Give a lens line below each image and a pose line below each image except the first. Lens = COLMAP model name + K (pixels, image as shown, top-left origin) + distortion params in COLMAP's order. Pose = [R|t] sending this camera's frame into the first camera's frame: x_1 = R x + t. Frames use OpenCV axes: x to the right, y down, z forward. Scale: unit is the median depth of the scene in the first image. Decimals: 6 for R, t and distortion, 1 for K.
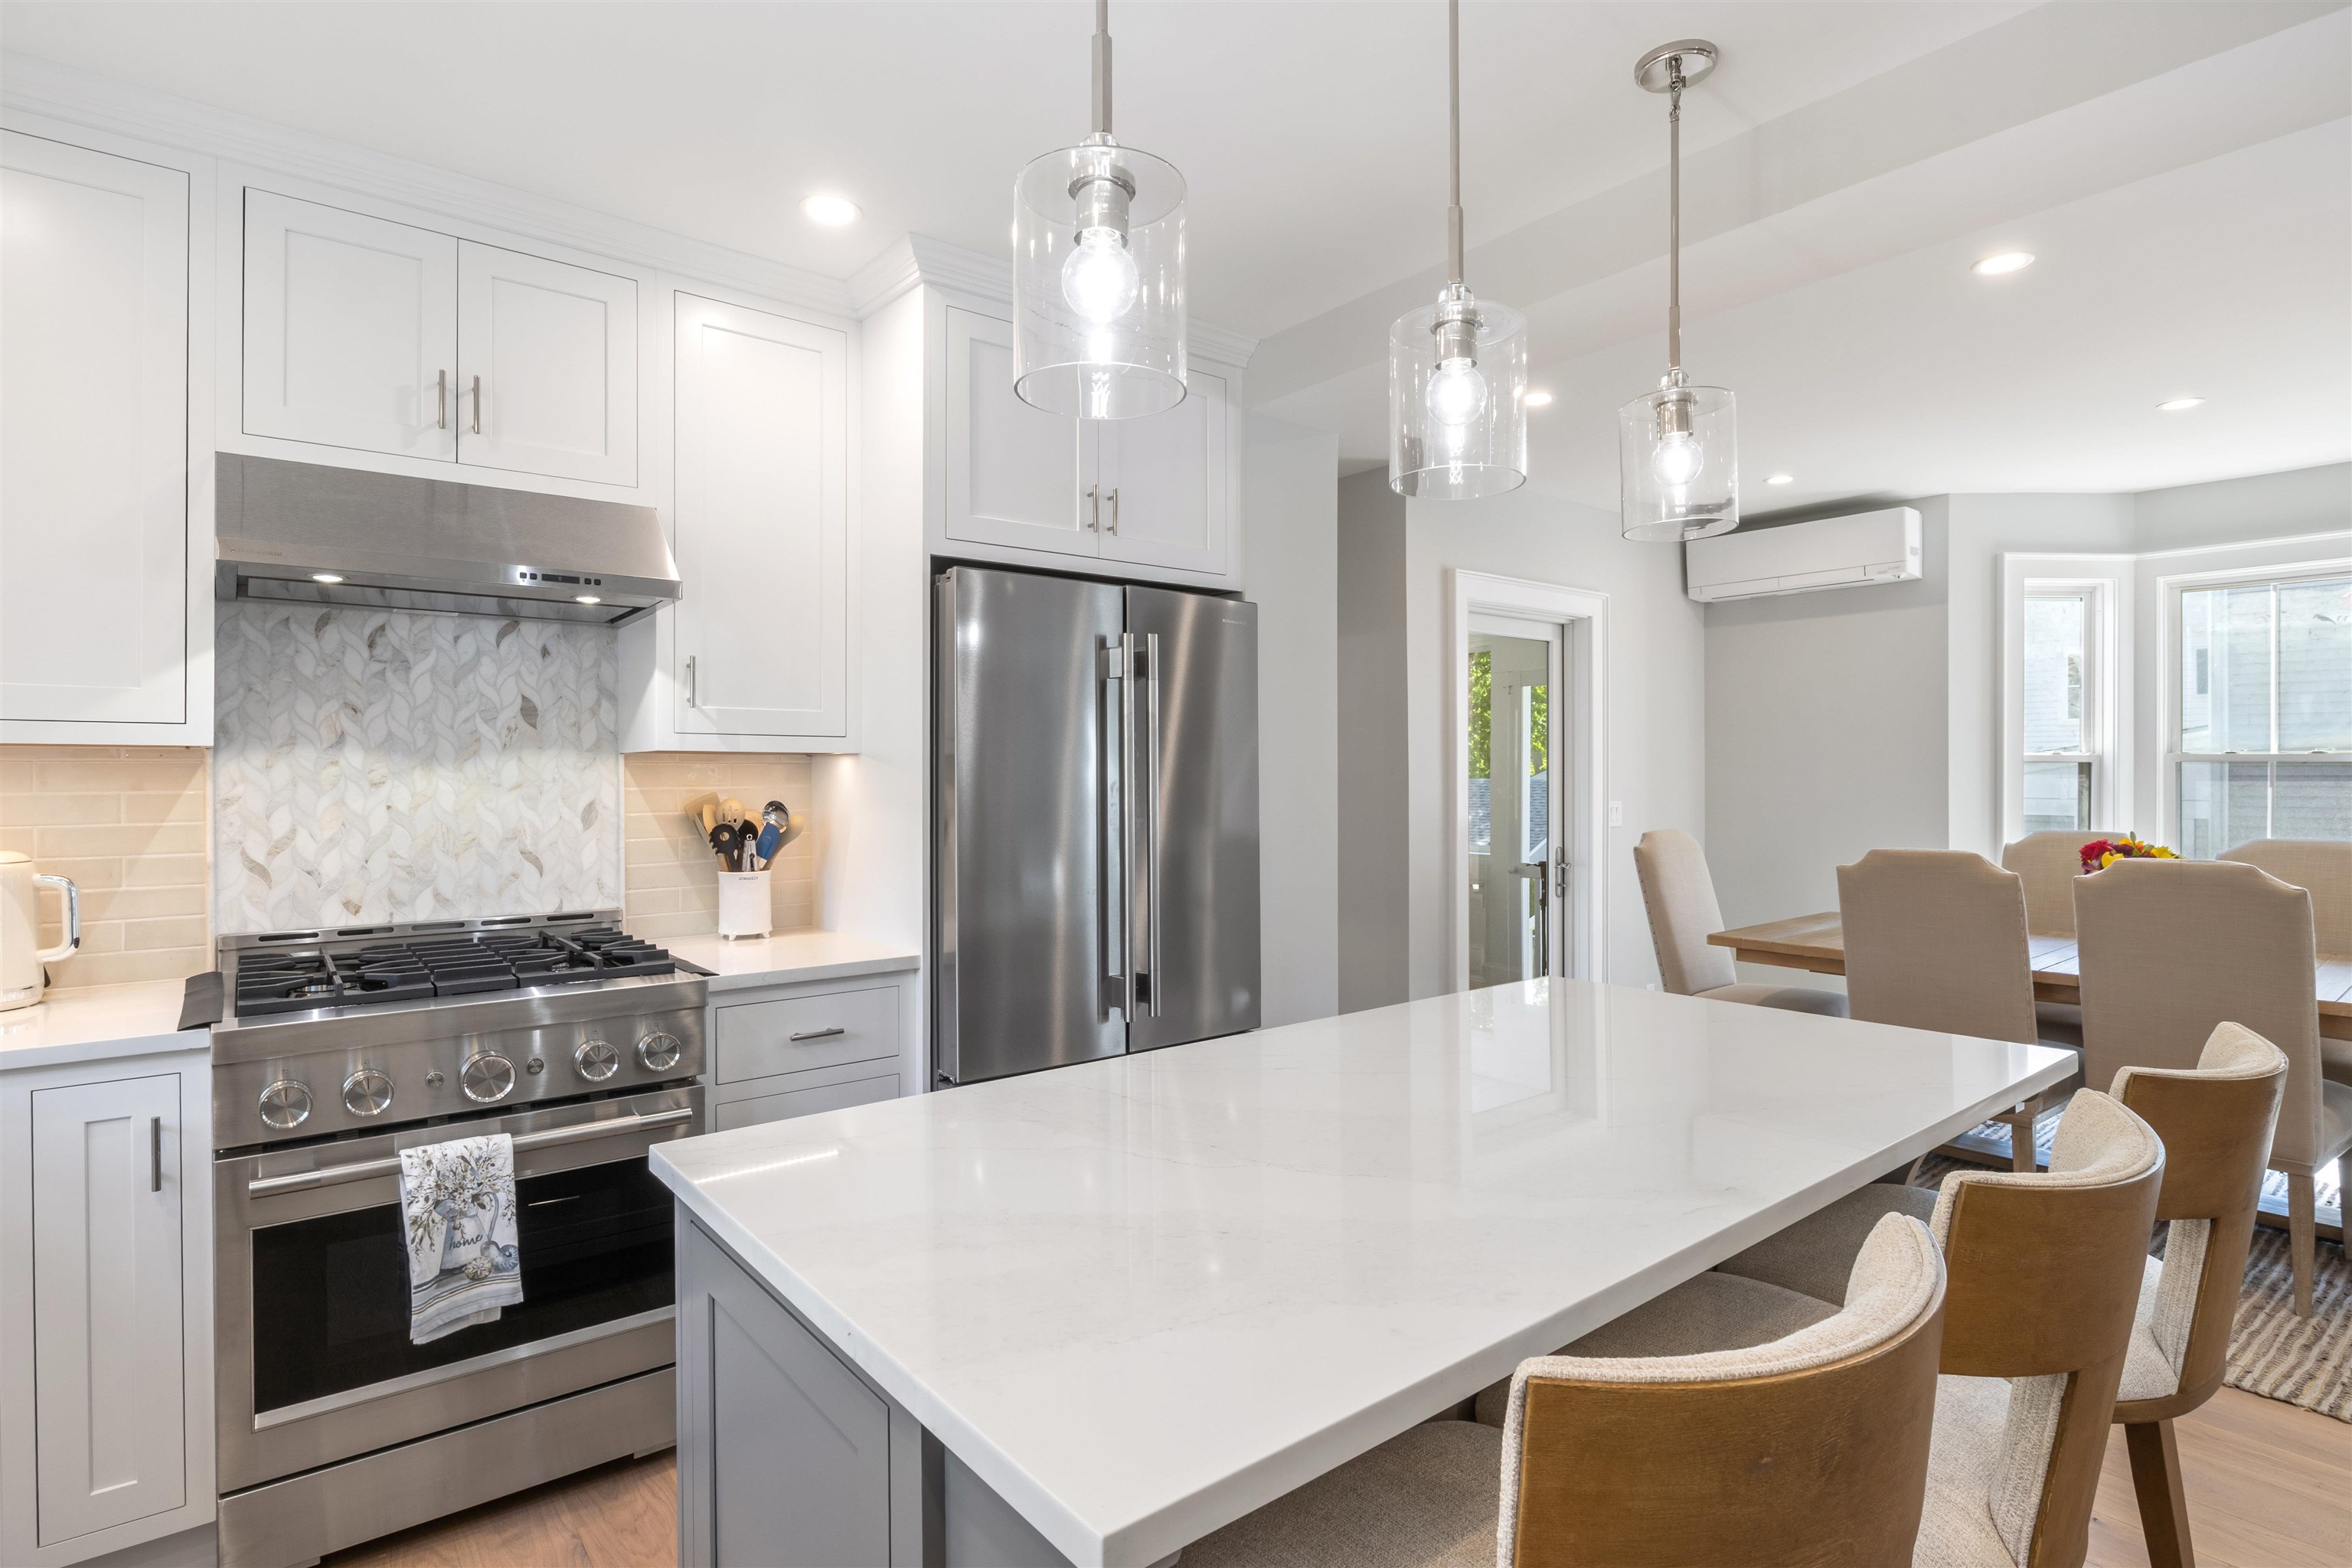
lens RADIAL K [[1198.0, 0, 1171.8], [0, 1198.0, 772.8], [0, 0, 1]] dist [-0.001833, 0.000445]
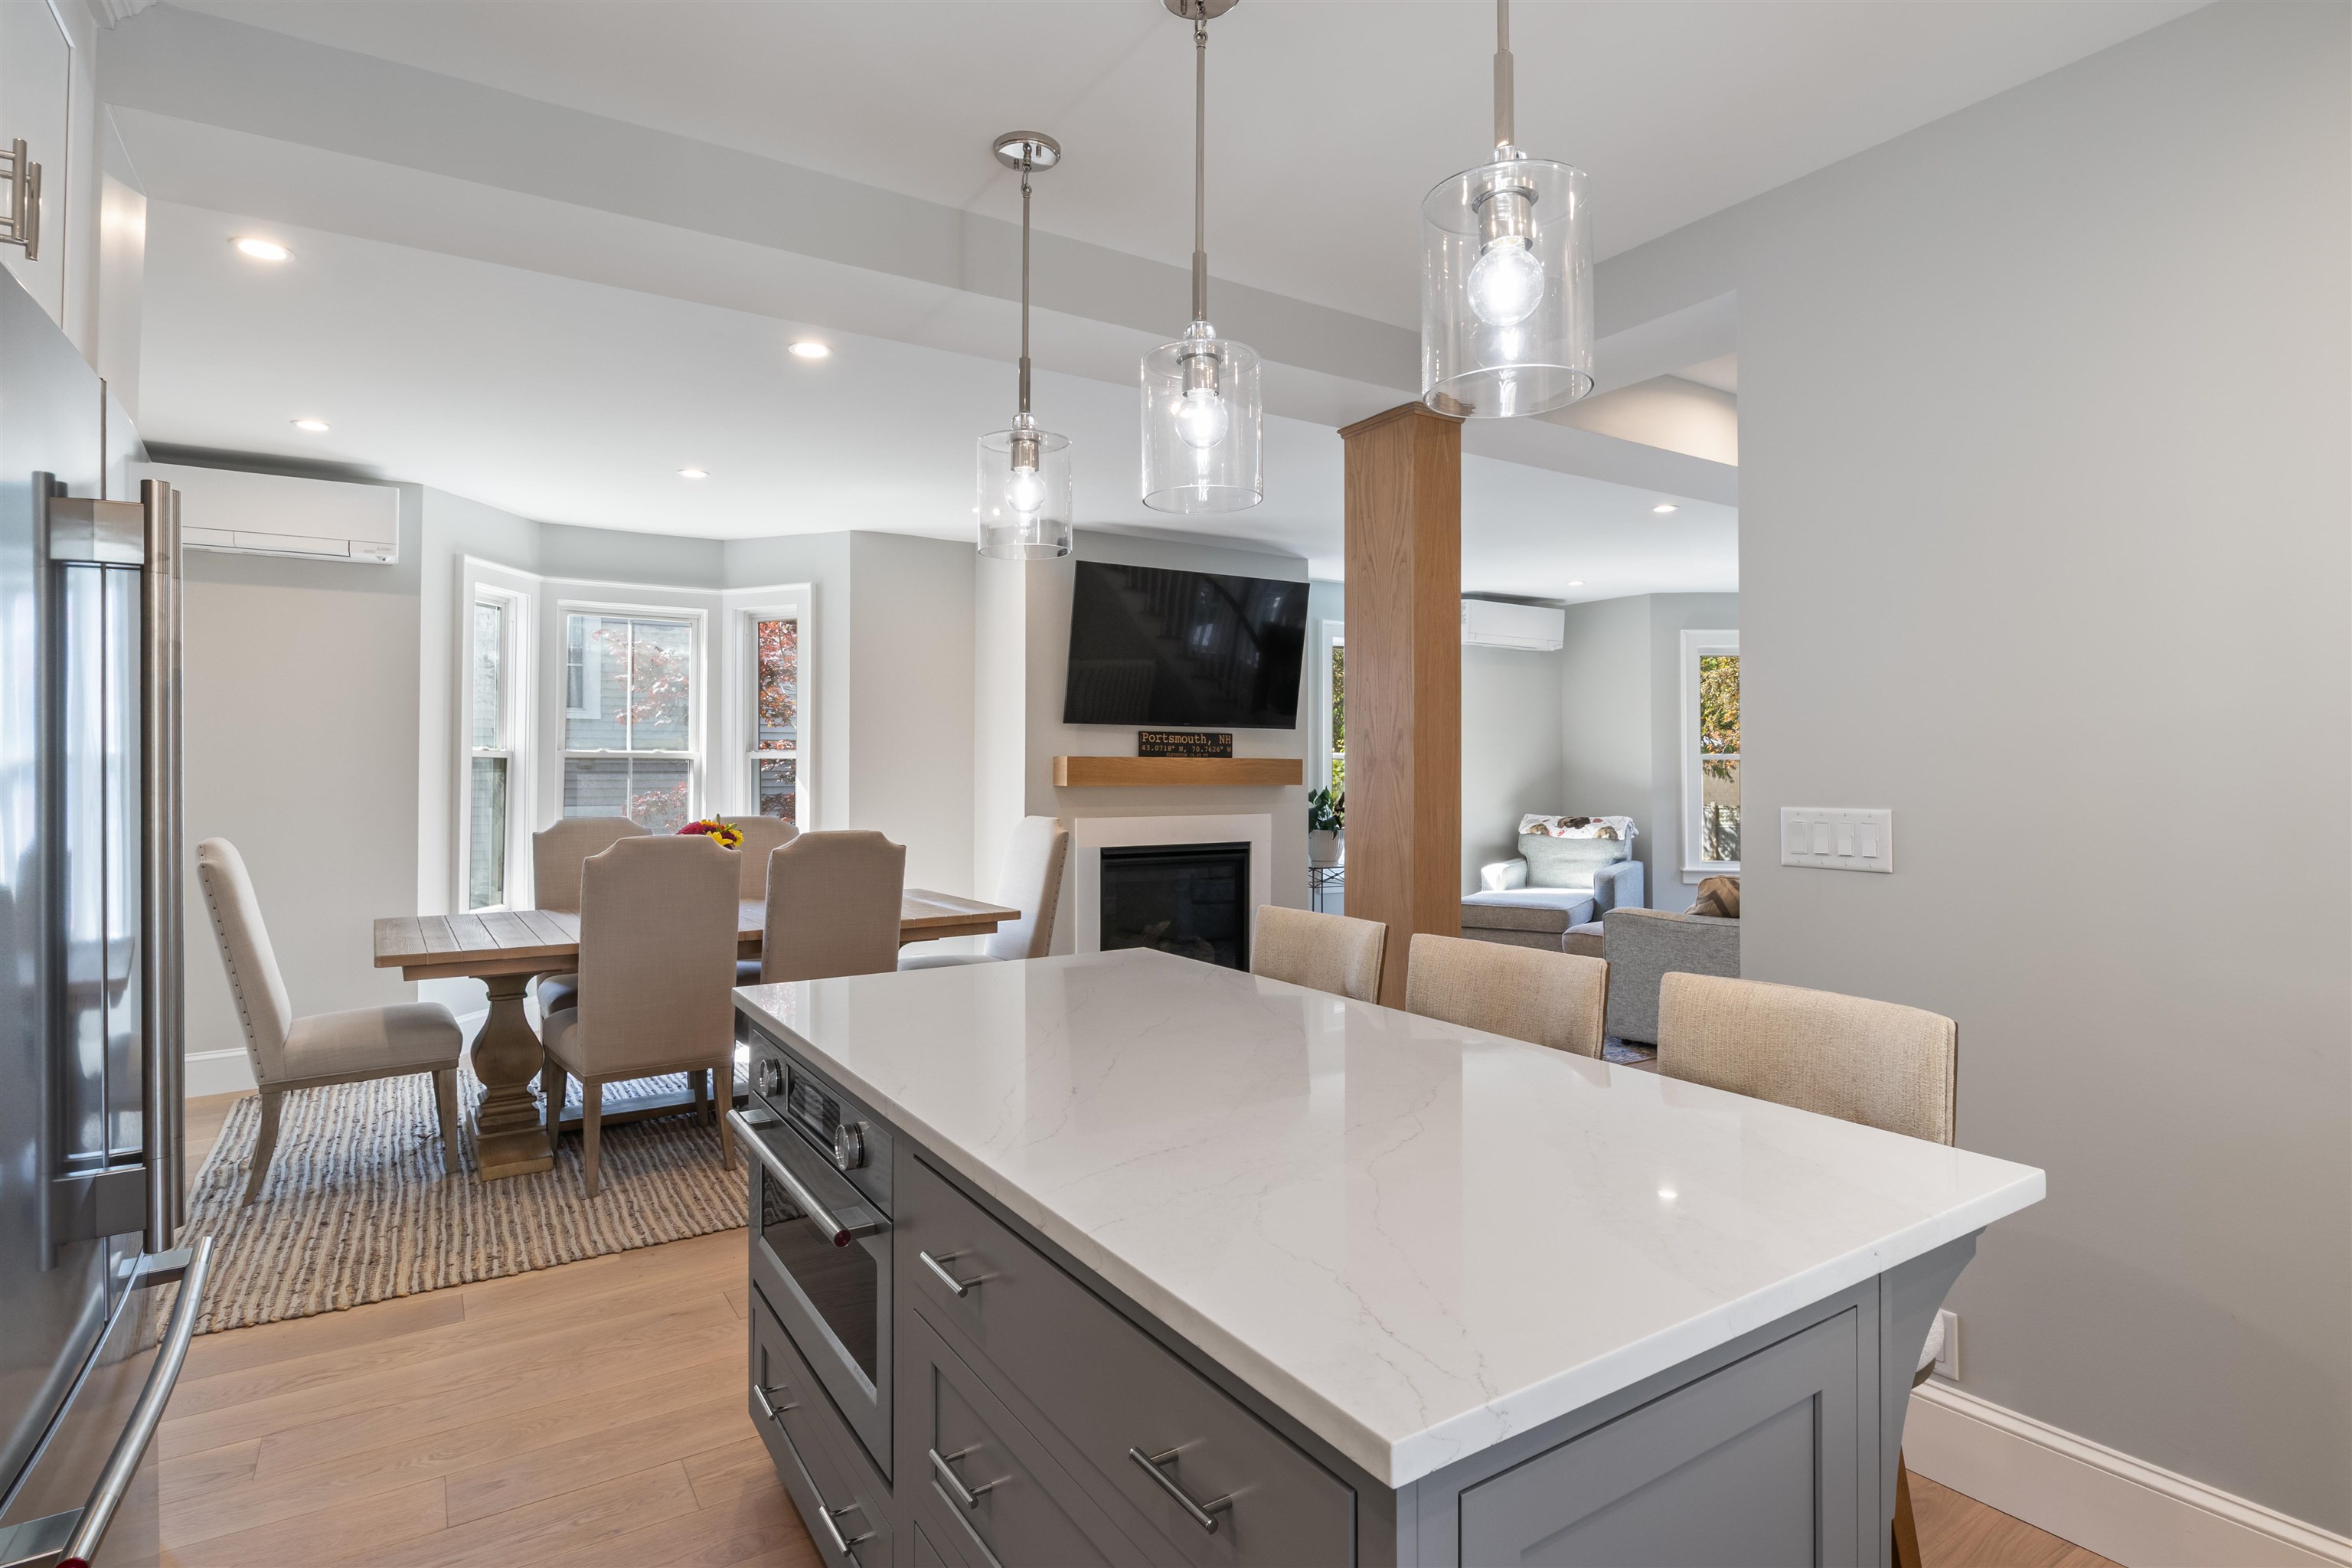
lens RADIAL K [[1180.9, 0, 1167.3], [0, 1180.9, 773.0], [0, 0, 1]] dist [-0.005046, -0.000278]
pose [[0.101630, 0.000845, 0.994822, -0.263245], [-0.003925, 0.999992, -0.000448, 0.004524], [-0.994815, -0.003859, 0.101632, 0.283685]]
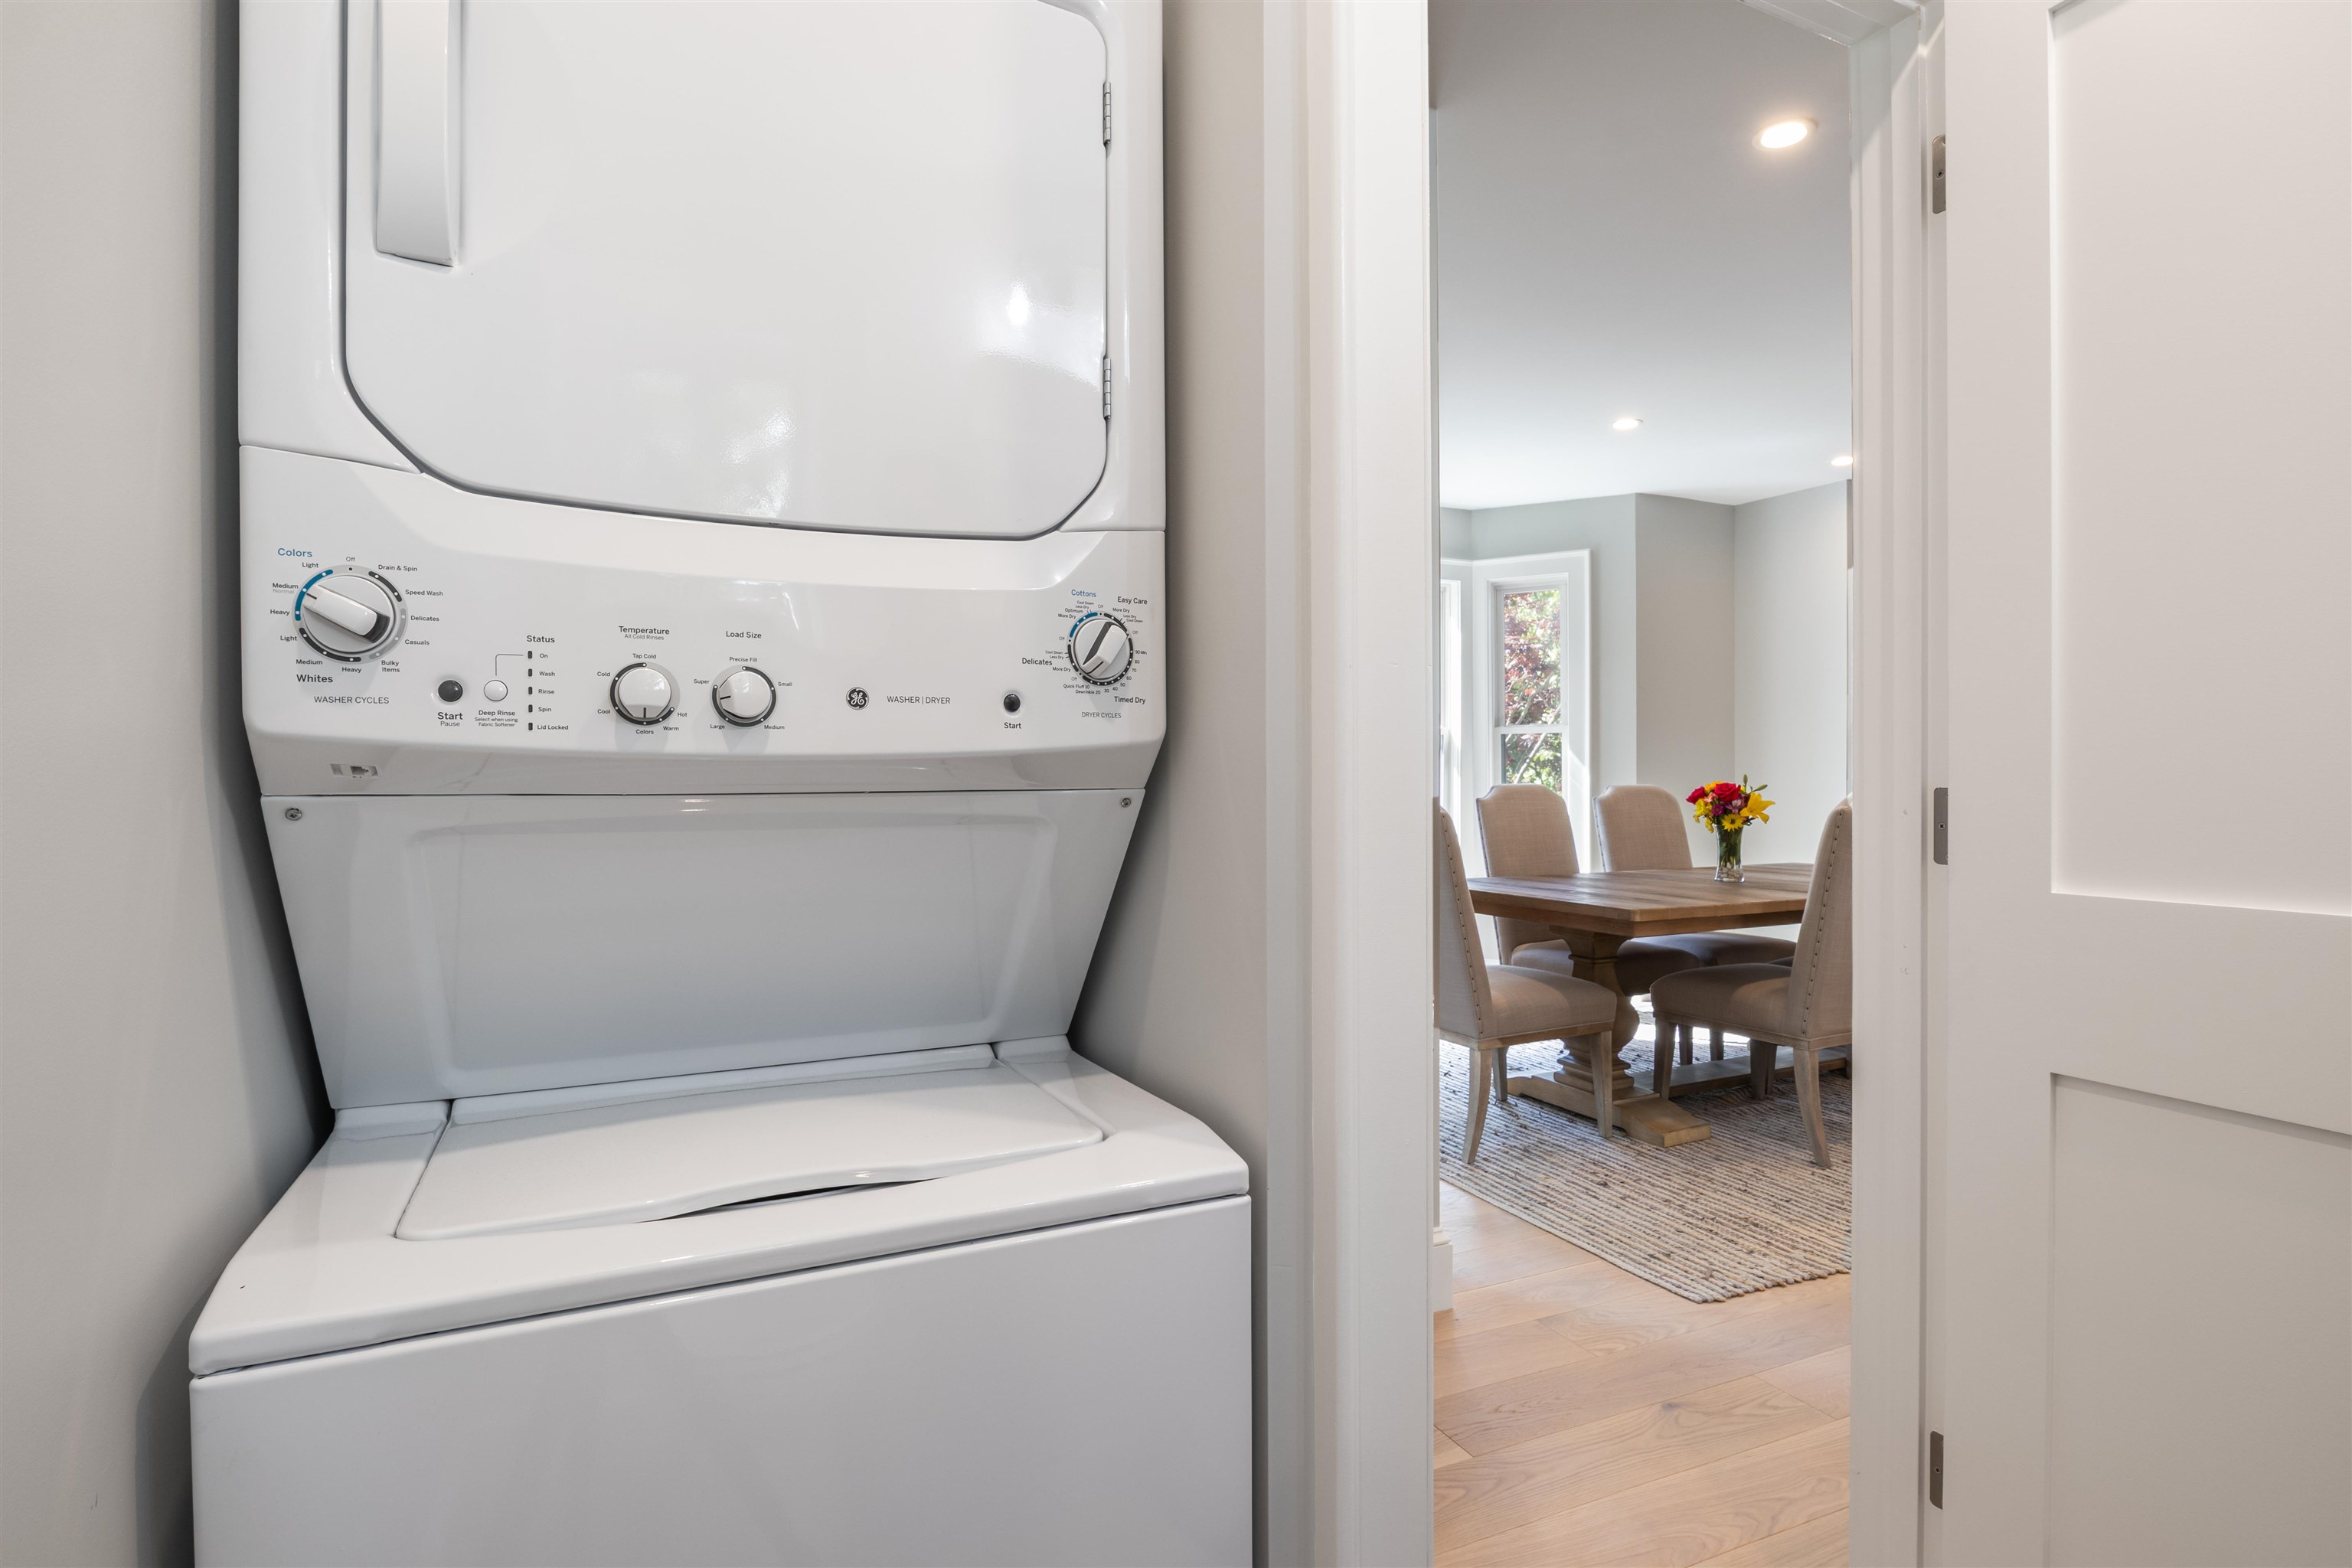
lens RADIAL K [[1182.9, 0, 1175.0], [0, 1182.9, 792.5], [0, 0, 1]] dist [-0.005427, 0.000208]
pose [[0.229138, -0.009110, 0.973351, -0.330949], [-0.001447, 0.999952, 0.009700, 0.039275], [-0.973393, -0.003631, 0.229113, 0.891412]]
